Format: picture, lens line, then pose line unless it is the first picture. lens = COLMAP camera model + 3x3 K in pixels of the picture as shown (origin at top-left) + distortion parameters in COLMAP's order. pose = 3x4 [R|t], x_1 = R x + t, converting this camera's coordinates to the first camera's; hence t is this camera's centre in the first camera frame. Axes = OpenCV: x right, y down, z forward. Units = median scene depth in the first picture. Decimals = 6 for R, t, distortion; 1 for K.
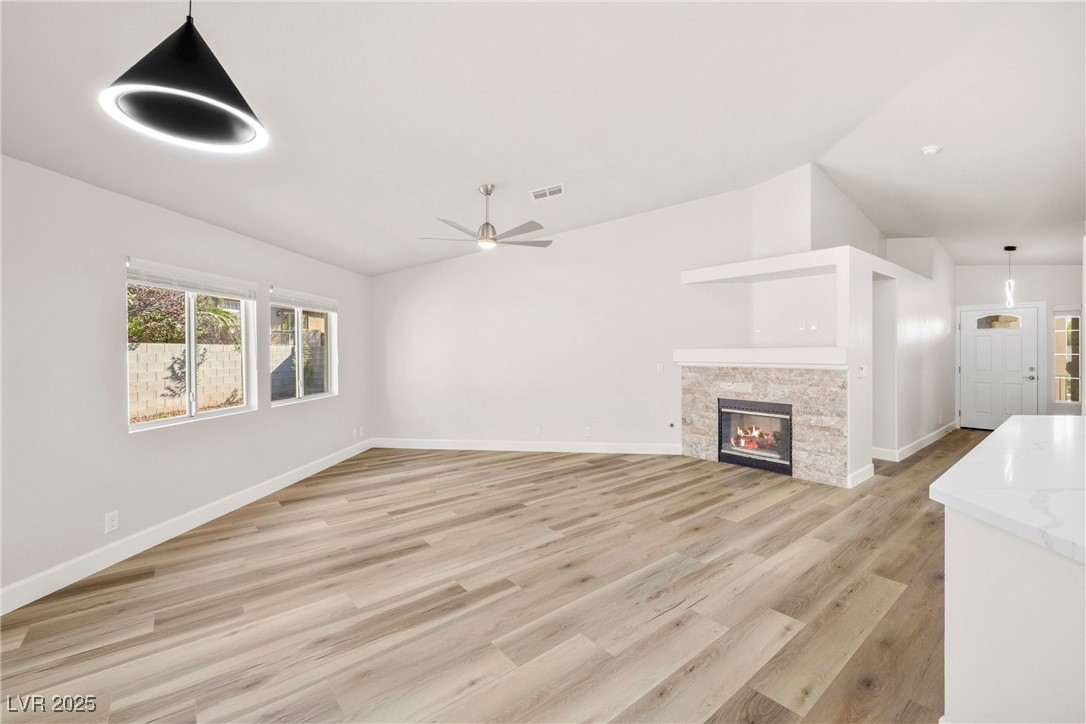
lens RADIAL K [[453.2, 0, 543.7], [0, 453.2, 357.4], [0, 0, 1]] dist [-0.002535, -0.000241]
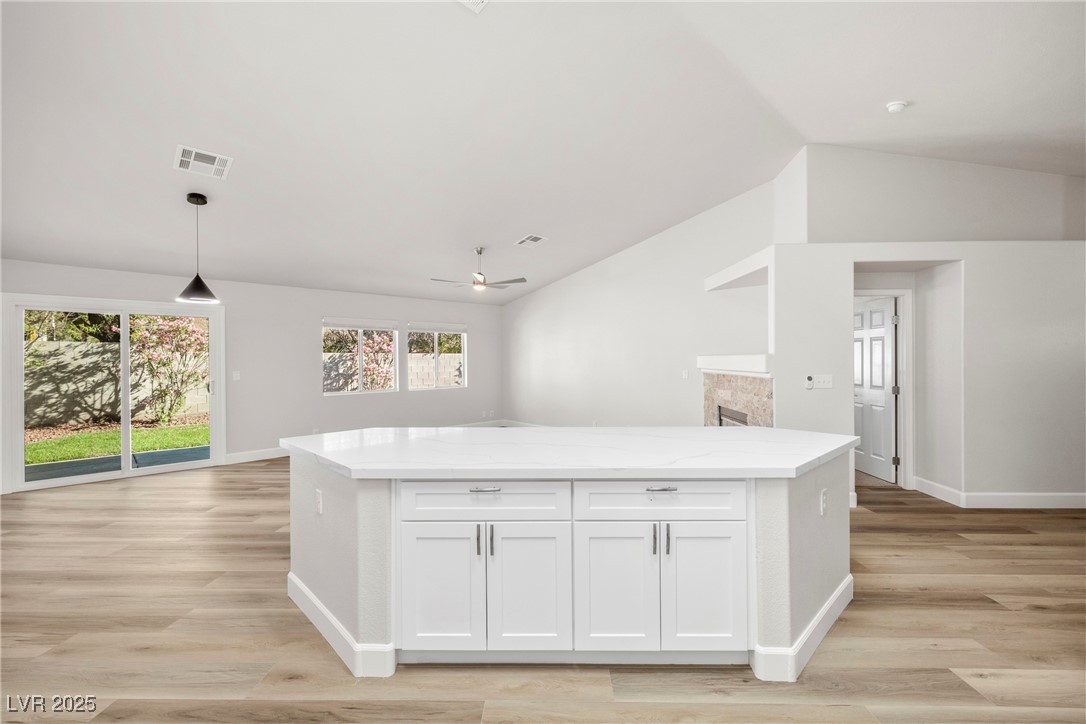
lens RADIAL K [[453.2, 0, 535.5], [0, 453.2, 362.6], [0, 0, 1]] dist [-0.002535, -0.000241]
pose [[0.762131, 0.004450, -0.647407, 0.879287], [-0.005796, 0.999983, 0.000051, -0.001909], [0.647397, 0.003713, 0.762144, -0.015452]]
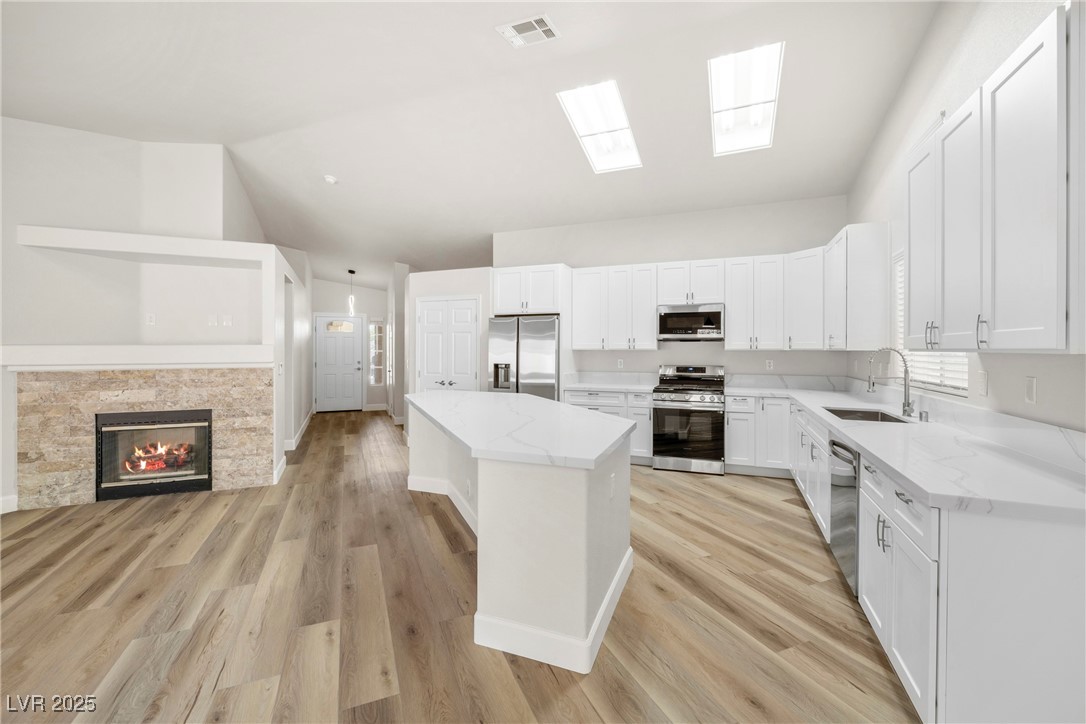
lens RADIAL K [[453.2, 0, 541.0], [0, 453.2, 351.7], [0, 0, 1]] dist [-0.002535, -0.000241]
pose [[0.279535, -0.004710, 0.960124, -0.131198], [0.013380, 0.999910, 0.001009, -0.000608], [-0.960042, 0.012564, 0.279573, 0.141541]]
